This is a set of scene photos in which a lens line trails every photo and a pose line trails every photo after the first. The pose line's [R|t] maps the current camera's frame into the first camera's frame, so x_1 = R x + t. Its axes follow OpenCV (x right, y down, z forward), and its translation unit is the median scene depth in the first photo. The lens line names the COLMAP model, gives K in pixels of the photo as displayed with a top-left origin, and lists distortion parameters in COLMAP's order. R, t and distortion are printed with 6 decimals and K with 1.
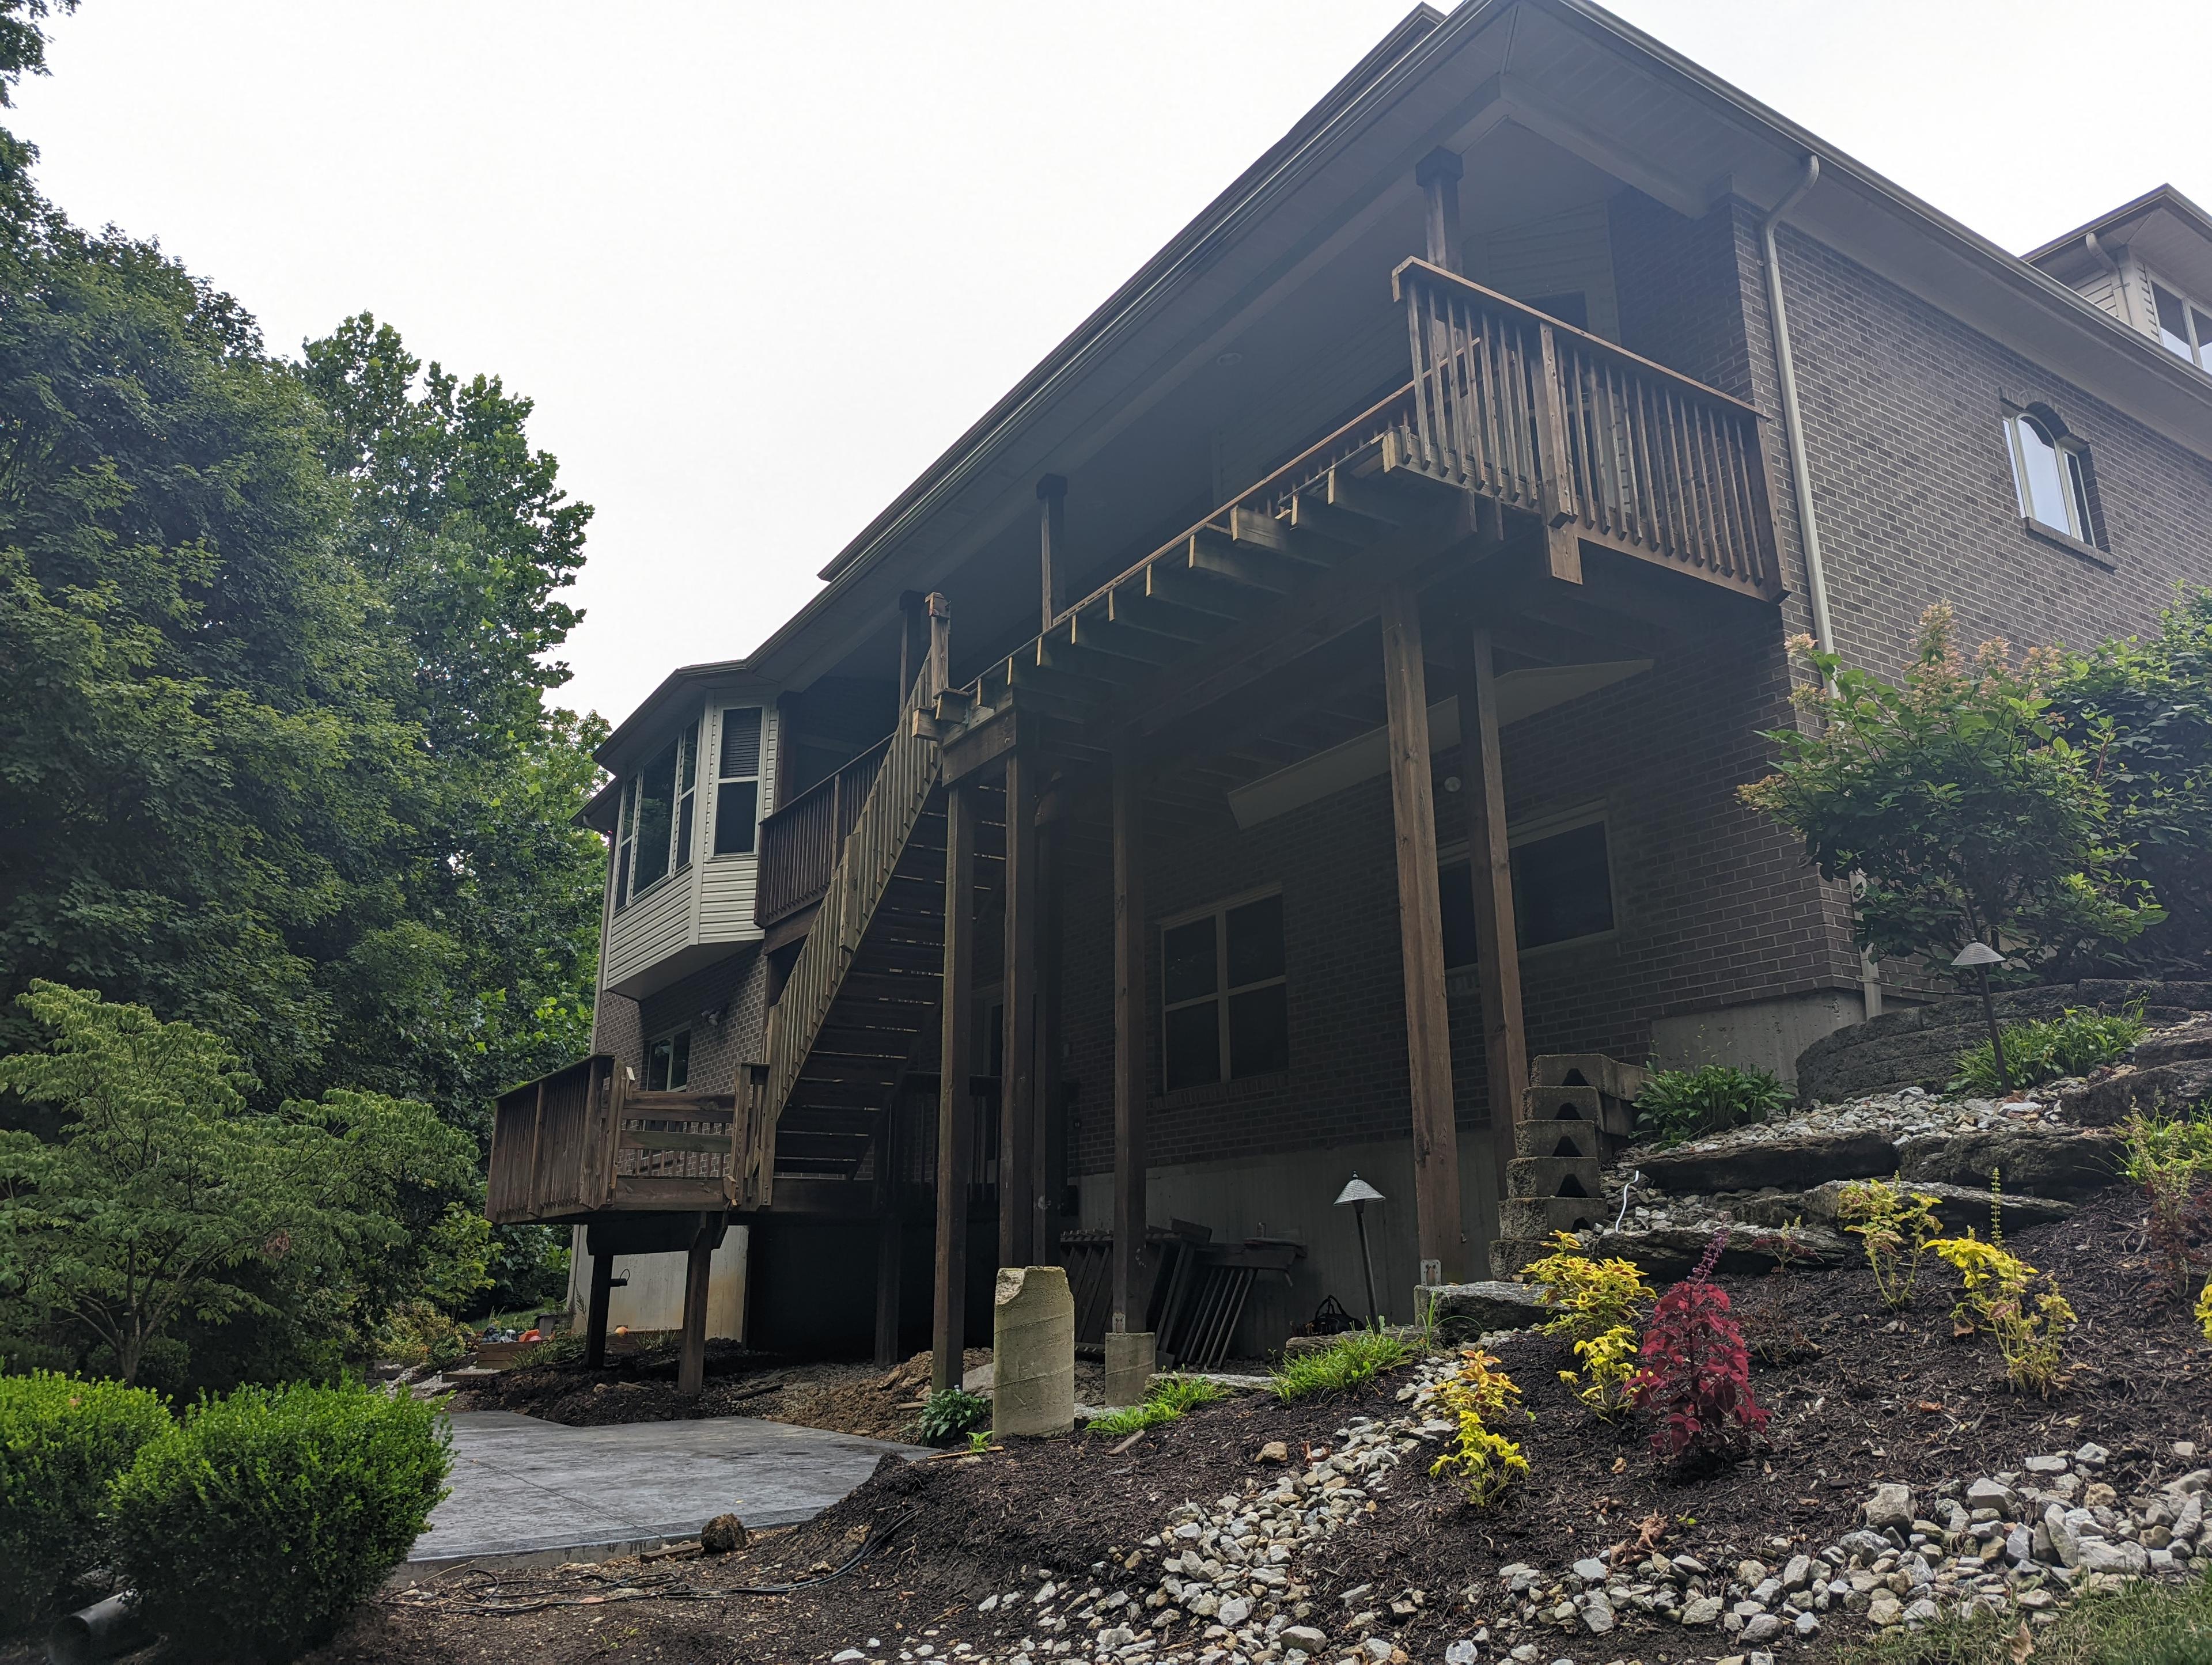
lens RADIAL K [[1556.1, 0, 1106.0], [0, 1556.1, 832.5], [0, 0, 1]] dist [0.096067, -0.093553]
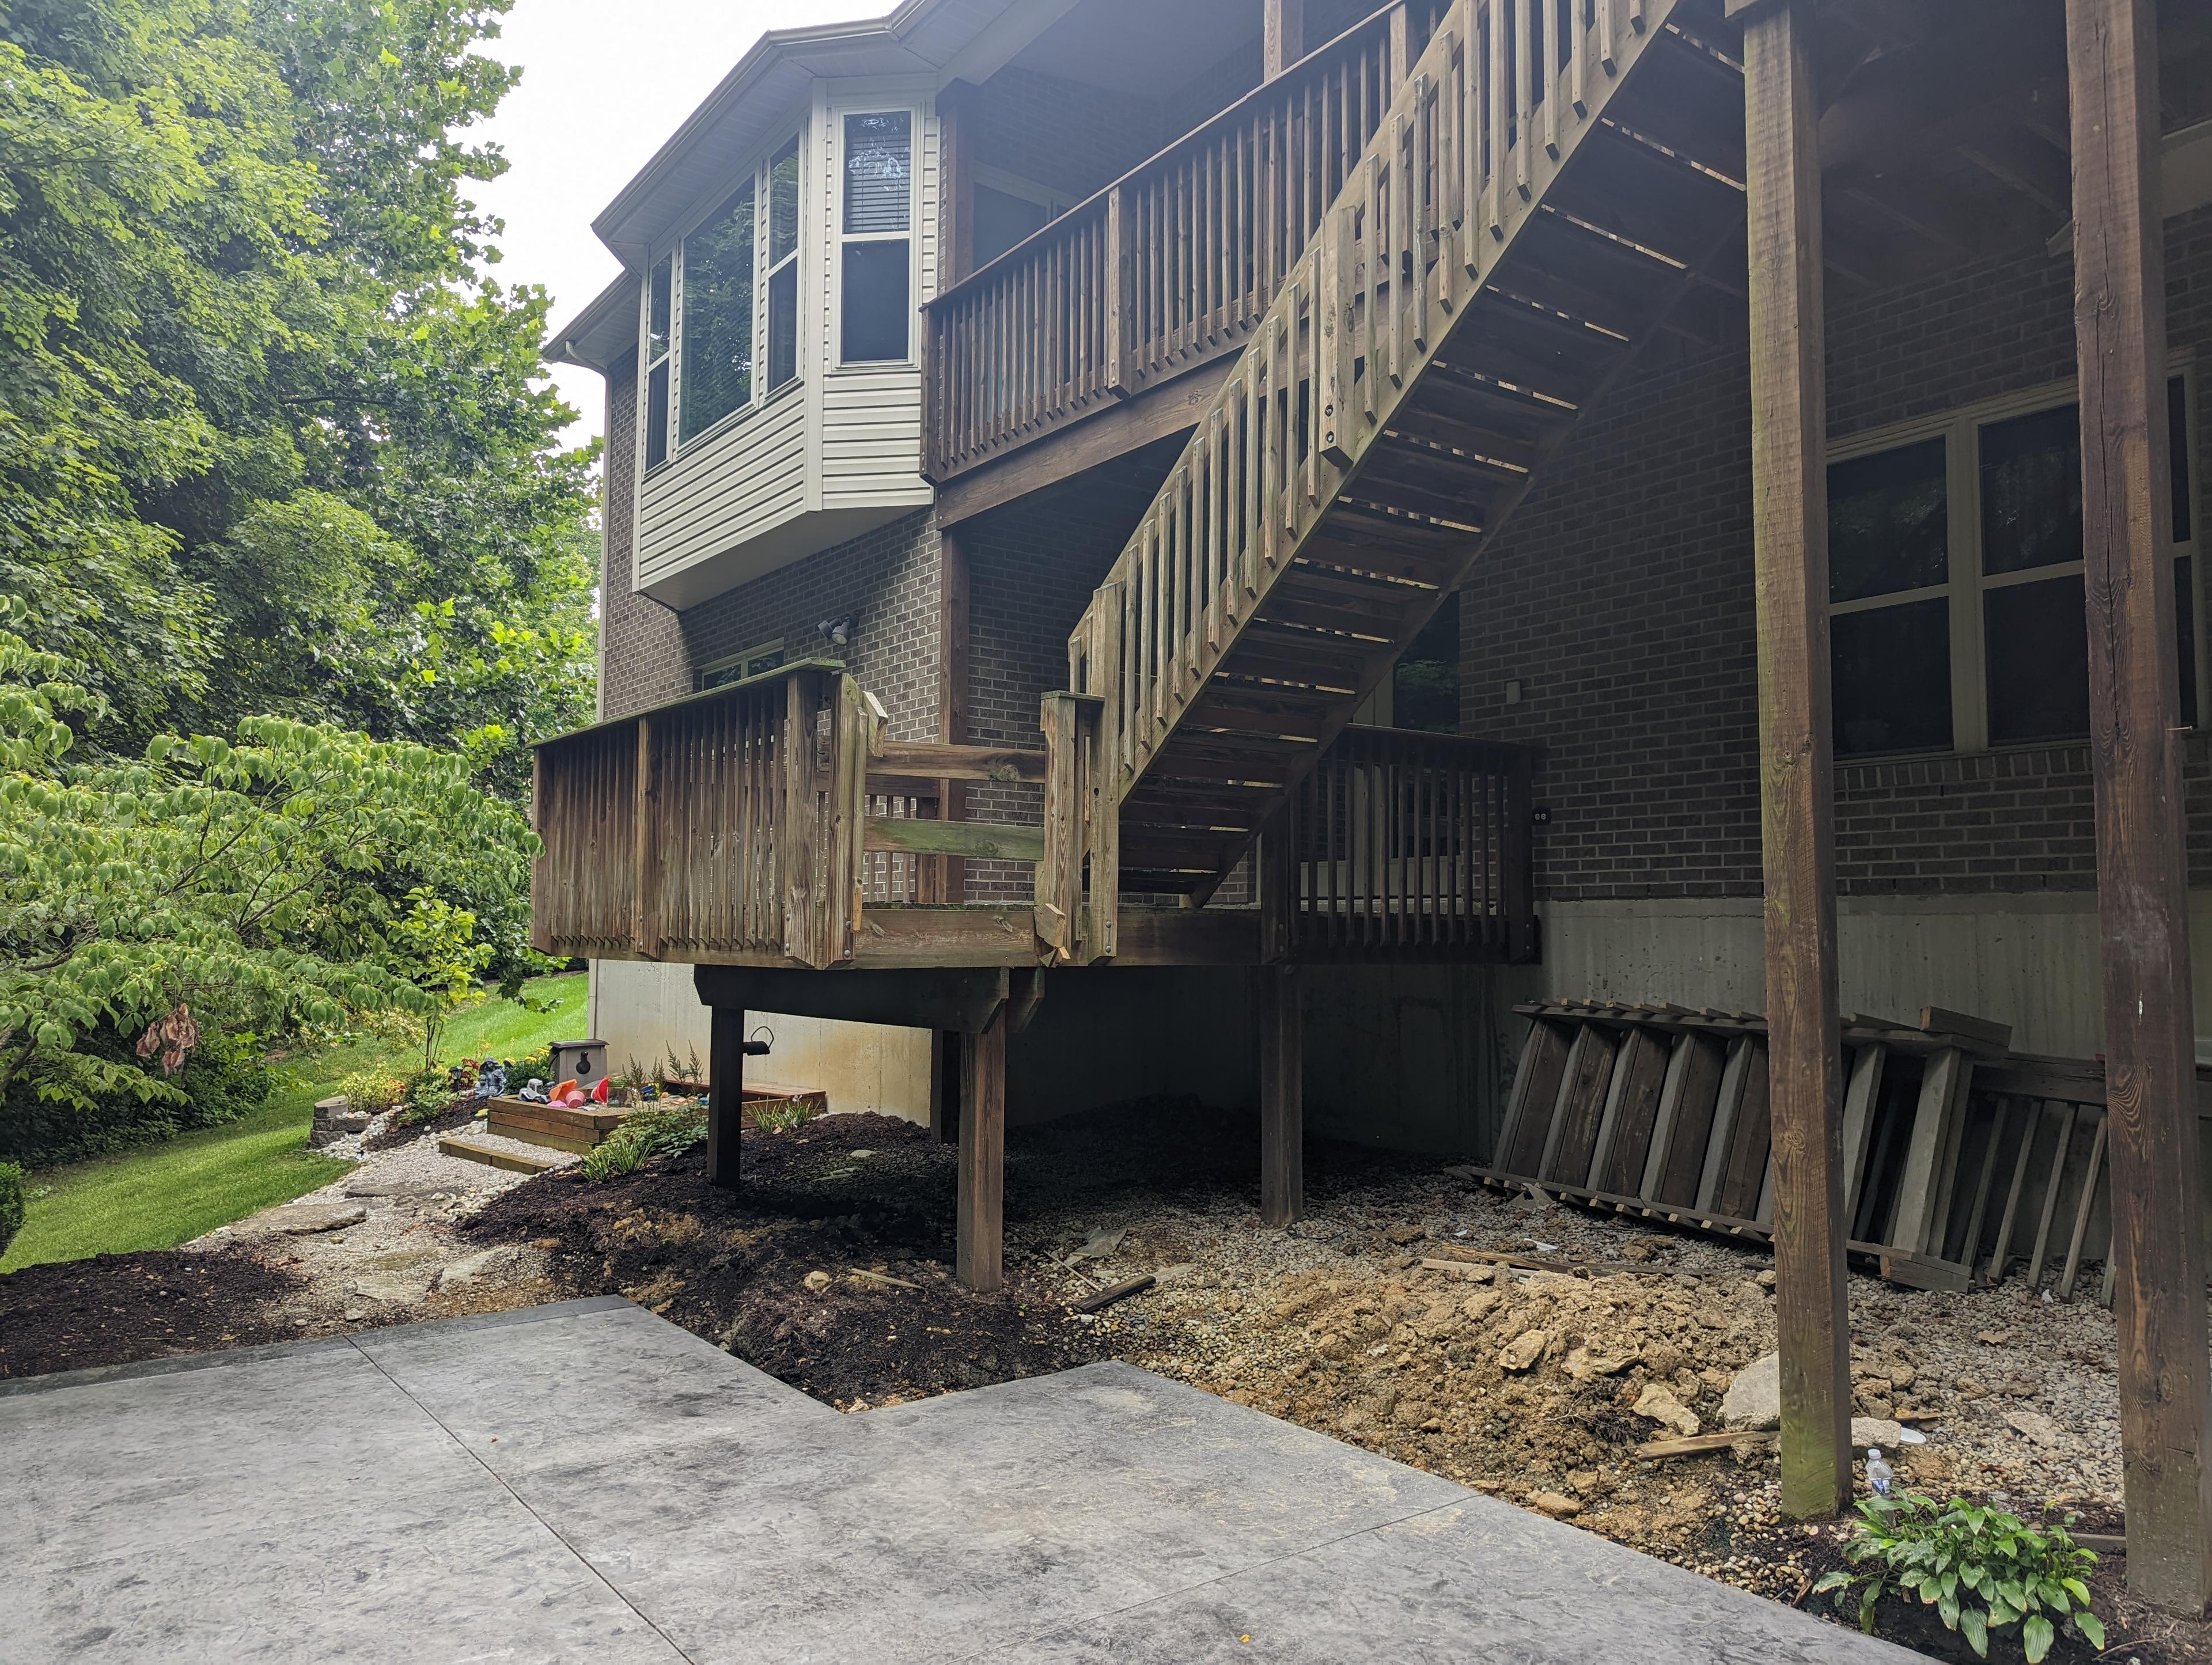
lens RADIAL K [[1556.1, 0, 1106.0], [0, 1556.1, 832.5], [0, 0, 1]] dist [0.096067, -0.093553]
pose [[0.997623, 0.018529, 0.066374, -0.170021], [-0.032073, 0.977342, 0.209224, 0.056673], [-0.060993, -0.210855, 0.975613, 0.328440]]
